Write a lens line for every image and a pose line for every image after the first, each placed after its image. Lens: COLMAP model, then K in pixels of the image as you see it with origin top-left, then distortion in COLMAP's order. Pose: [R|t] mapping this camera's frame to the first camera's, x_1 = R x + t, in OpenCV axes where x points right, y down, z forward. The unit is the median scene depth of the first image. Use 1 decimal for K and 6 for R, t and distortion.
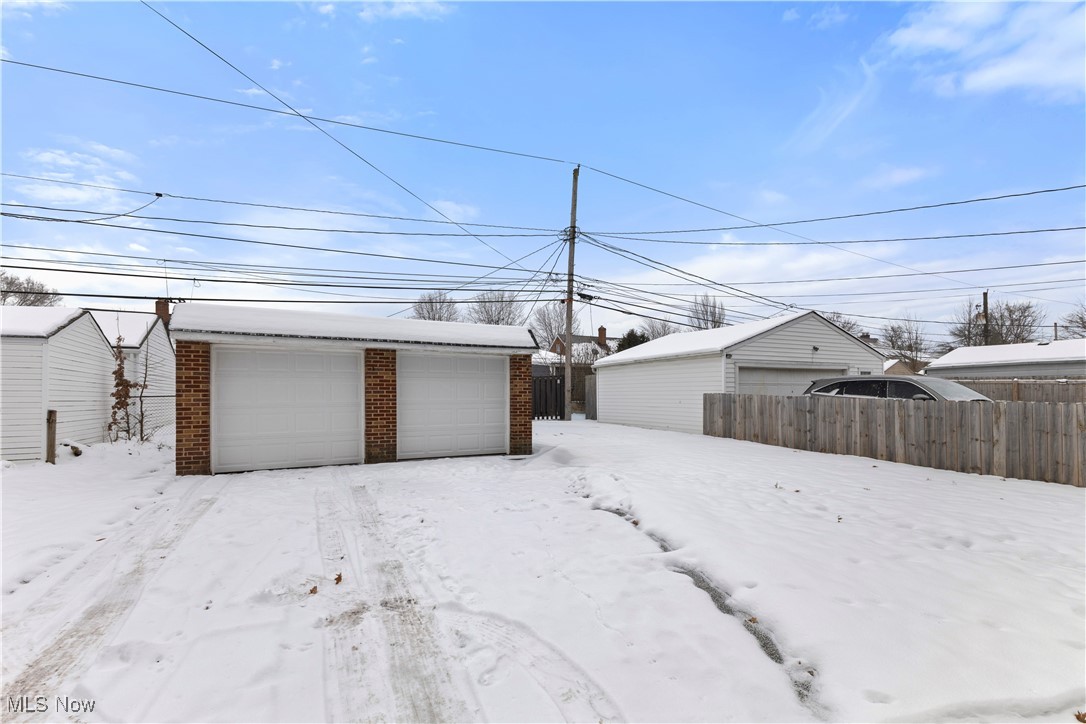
lens RADIAL K [[473.3, 0, 547.6], [0, 473.3, 373.1], [0, 0, 1]] dist [0.003964, 0.001236]
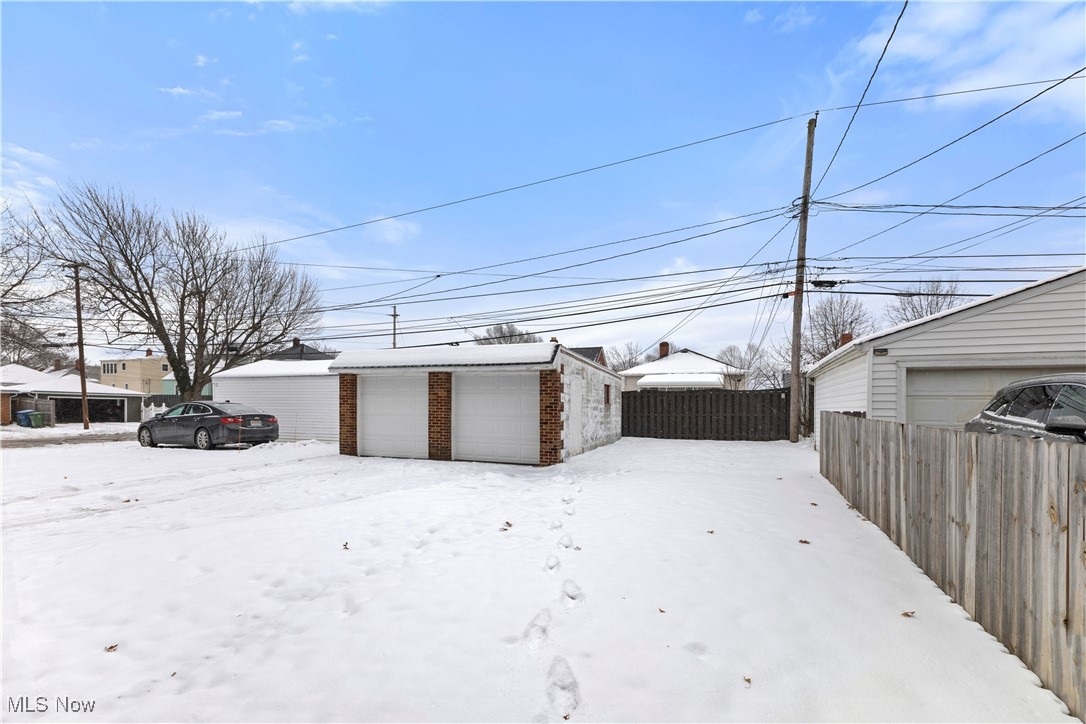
lens RADIAL K [[473.3, 0, 559.7], [0, 473.3, 398.9], [0, 0, 1]] dist [0.003964, 0.001236]
pose [[0.664812, -0.005819, -0.746988, 0.786099], [0.020125, 0.999746, 0.010122, 0.014657], [0.746739, -0.021763, 0.664761, 0.373938]]
